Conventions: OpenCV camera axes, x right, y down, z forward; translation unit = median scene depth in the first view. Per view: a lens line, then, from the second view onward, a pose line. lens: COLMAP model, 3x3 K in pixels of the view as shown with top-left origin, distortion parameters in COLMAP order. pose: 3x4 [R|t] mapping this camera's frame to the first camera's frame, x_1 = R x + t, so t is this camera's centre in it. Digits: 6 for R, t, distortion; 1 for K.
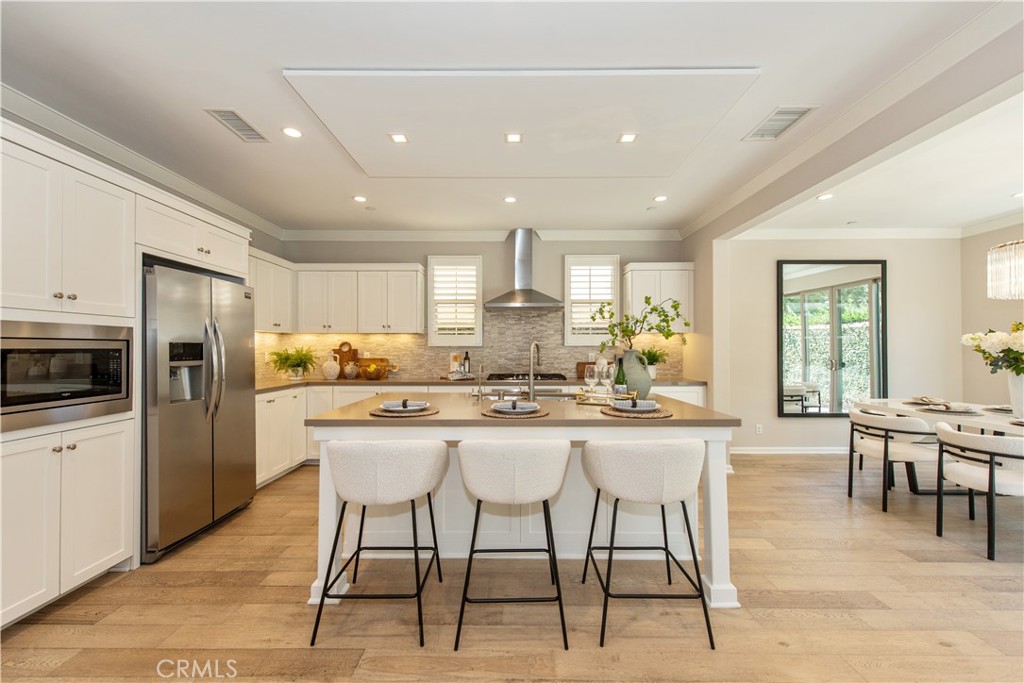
lens RADIAL K [[405.0, 0, 515.0], [0, 405.0, 344.7], [0, 0, 1]] dist [0.012704, -0.002152]
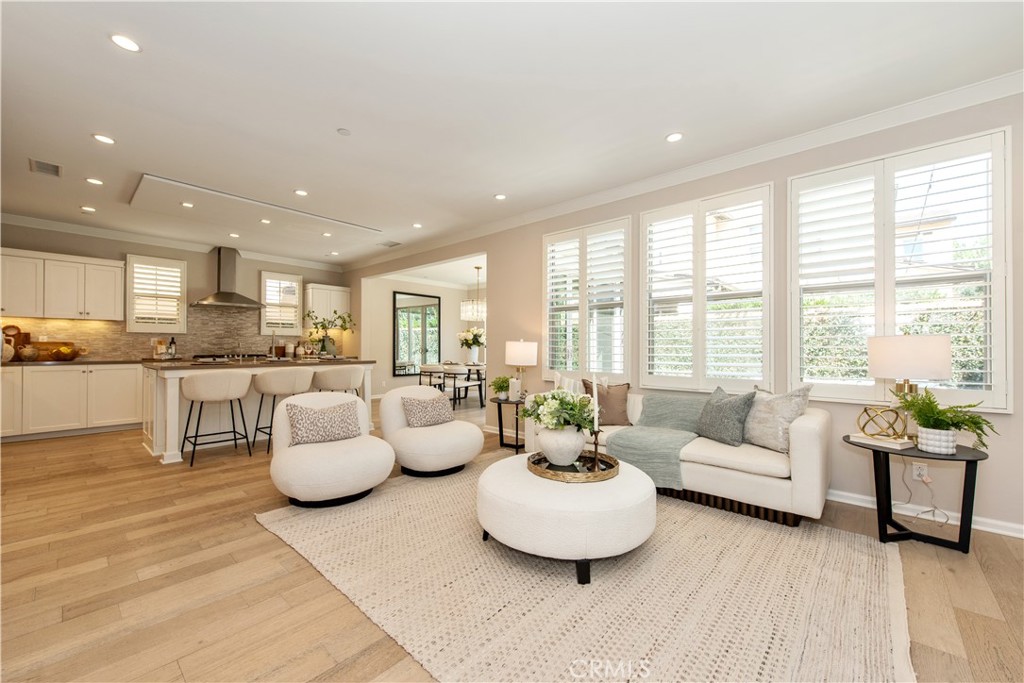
lens RADIAL K [[405.0, 0, 508.7], [0, 405.0, 343.6], [0, 0, 1]] dist [0.012704, -0.002152]
pose [[0.673973, 0.010358, 0.738683, -0.345860], [-0.011578, 0.999927, -0.003458, 0.028363], [-0.738665, -0.006222, 0.674044, -0.603178]]
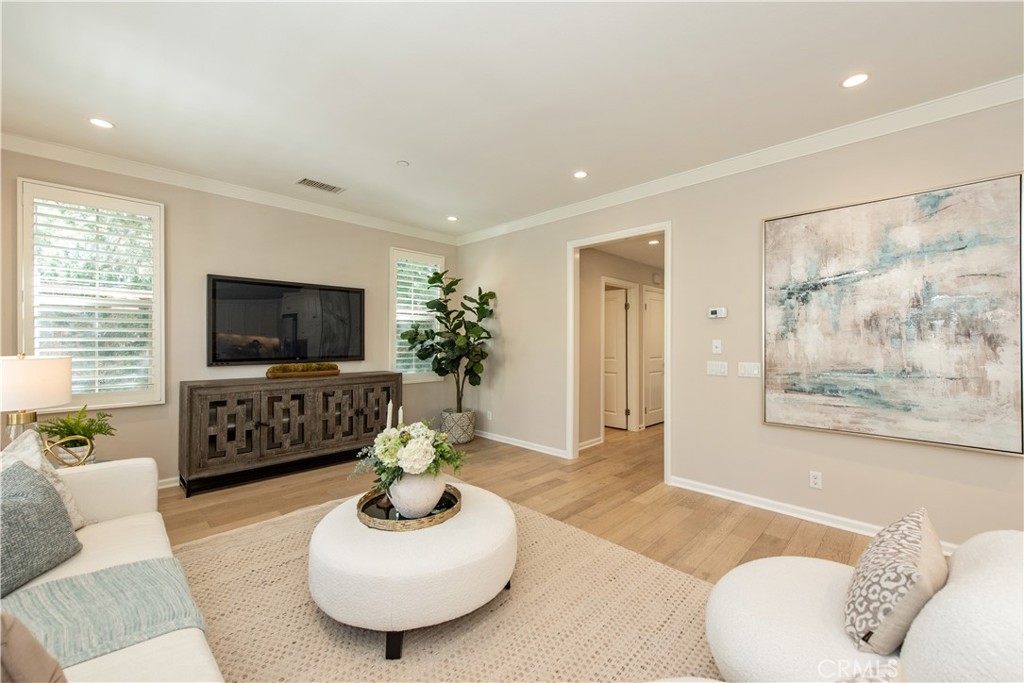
lens RADIAL K [[405.0, 0, 519.0], [0, 405.0, 342.0], [0, 0, 1]] dist [0.012704, -0.002152]
pose [[-0.695395, 0.000487, -0.718628, 0.292519], [0.004395, 0.999984, -0.003575, 0.000575], [0.718614, -0.005644, -0.695386, 0.049295]]
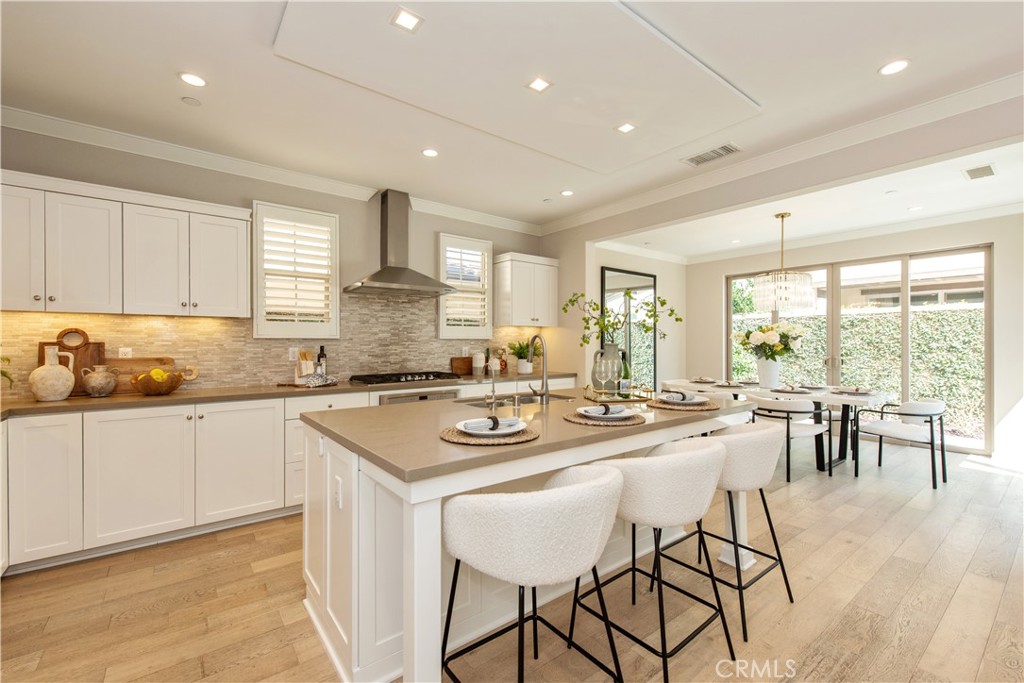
lens RADIAL K [[429.3, 0, 511.7], [0, 429.3, 345.0], [0, 0, 1]] dist [0.016816, -0.005139]
pose [[0.790925, -0.002698, 0.611907, -0.316639], [-0.006898, 0.999887, 0.013325, 0.002653], [-0.611874, -0.014760, 0.790818, 0.188634]]
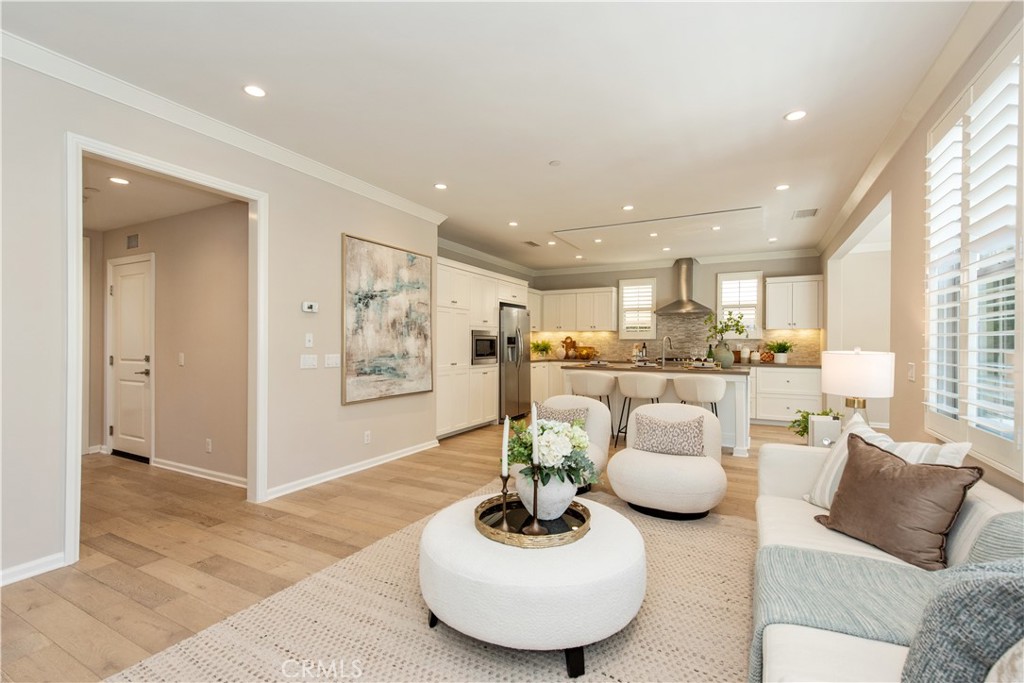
lens RADIAL K [[447.4, 0, 508.3], [0, 447.4, 348.3], [0, 0, 1]] dist [0.002017, -0.000252]
pose [[0.876264, 0.011089, -0.481704, 0.239425], [-0.001527, 0.999794, 0.020237, 0.004850], [0.481829, -0.016997, 0.876100, -0.703365]]
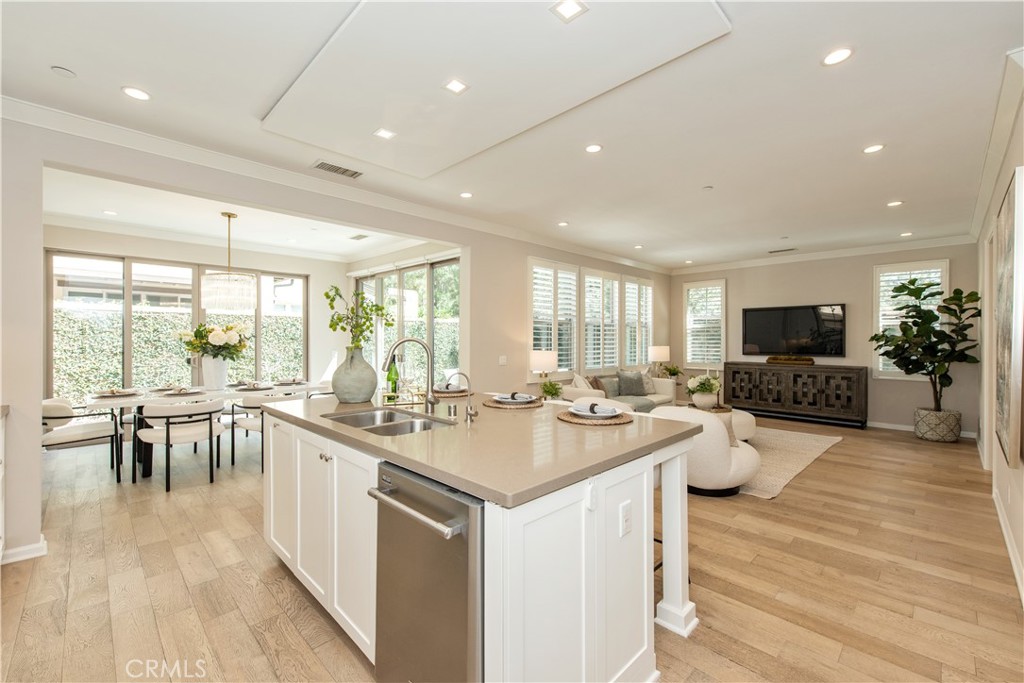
lens RADIAL K [[429.3, 0, 515.1], [0, 429.3, 337.9], [0, 0, 1]] dist [0.016816, -0.005139]
pose [[-0.707341, 0.001160, 0.706871, -0.379897], [-0.007998, 0.999922, -0.009644, 0.000209], [-0.706827, -0.012475, -0.707276, 0.834764]]
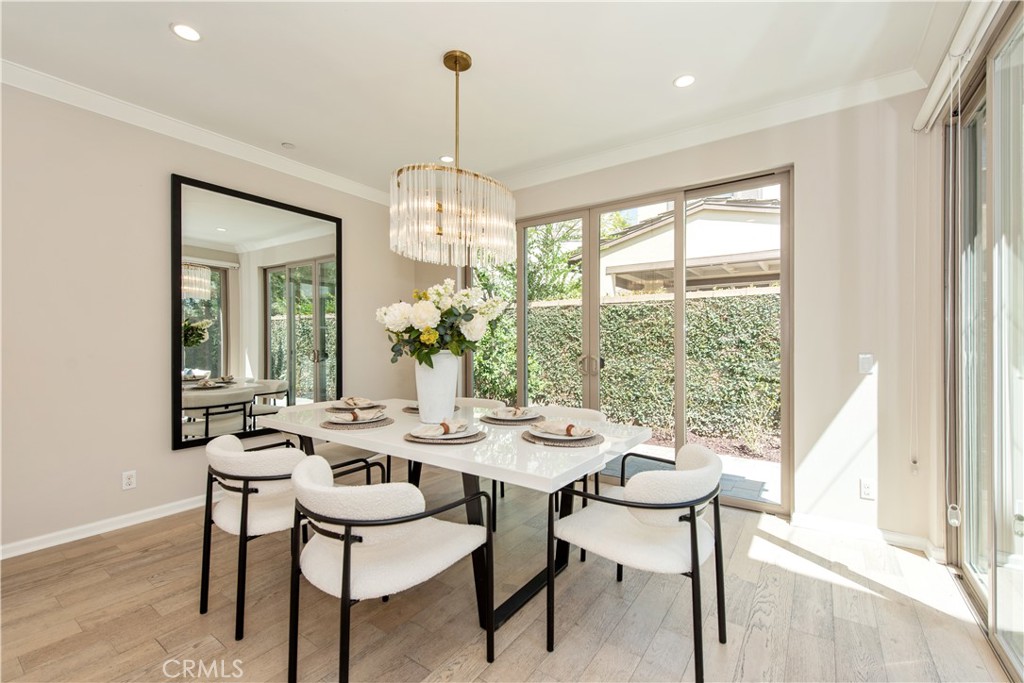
lens RADIAL K [[447.4, 0, 508.2], [0, 447.4, 340.1], [0, 0, 1]] dist [0.002017, -0.000252]
pose [[0.575131, 0.003823, 0.818052, 0.405077], [-0.010232, 0.999944, 0.002521, 0.017882], [-0.817997, -0.009821, 0.575138, 0.256700]]
